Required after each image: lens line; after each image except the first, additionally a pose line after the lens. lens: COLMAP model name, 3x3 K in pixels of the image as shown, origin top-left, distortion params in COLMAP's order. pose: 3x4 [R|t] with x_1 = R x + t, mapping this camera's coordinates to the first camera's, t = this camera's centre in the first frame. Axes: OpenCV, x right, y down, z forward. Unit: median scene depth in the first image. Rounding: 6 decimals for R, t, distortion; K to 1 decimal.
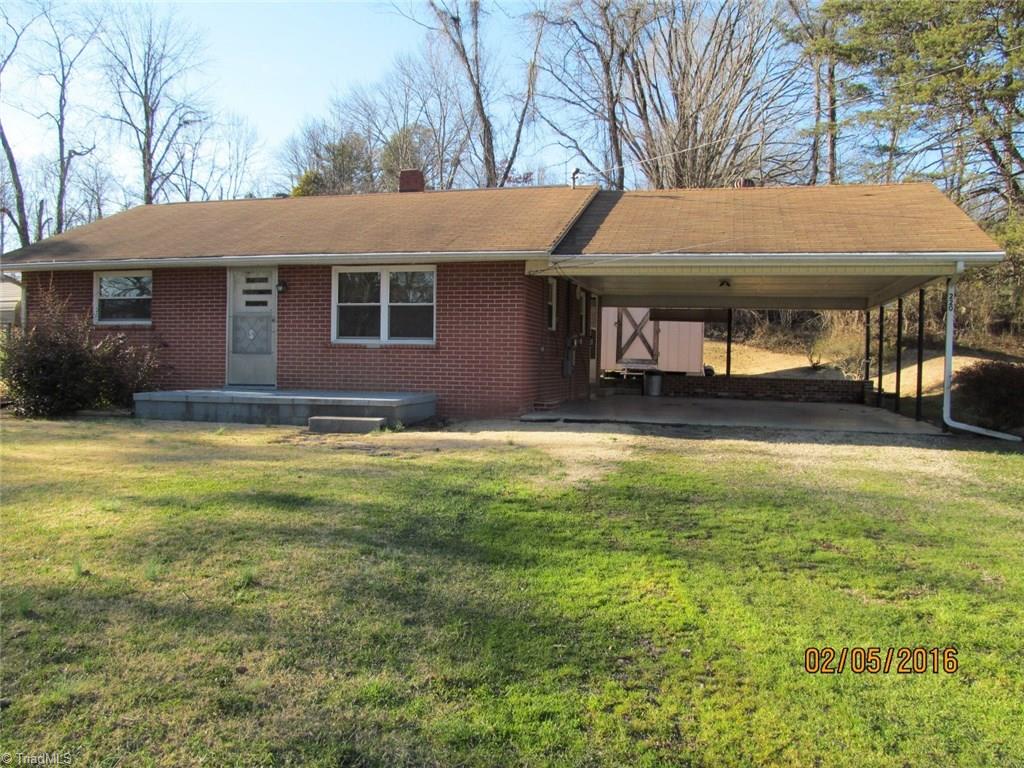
lens RADIAL K [[868.3, 0, 509.2], [0, 868.3, 387.5], [0, 0, 1]] dist [-0.053544, 0.032999]
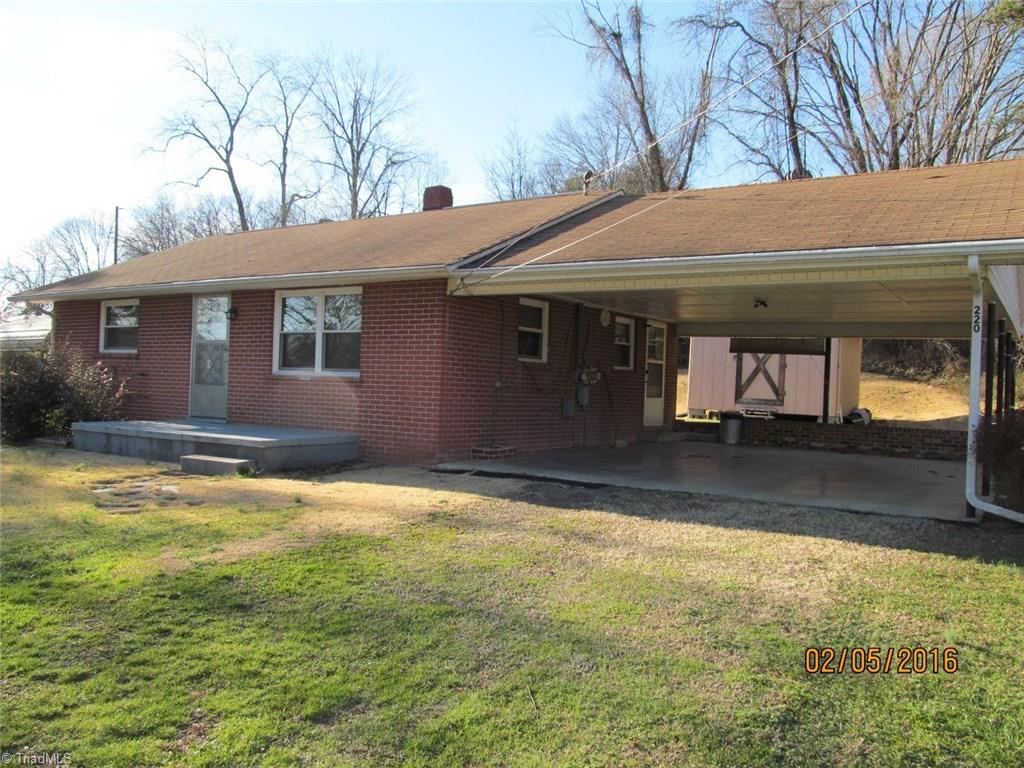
lens RADIAL K [[868.3, 0, 512.6], [0, 868.3, 382.6], [0, 0, 1]] dist [-0.053544, 0.032999]
pose [[0.950710, 0.014909, -0.309724, 0.179394], [-0.029018, 0.998738, -0.040994, -0.007082], [0.308722, 0.047961, 0.949942, 0.121482]]
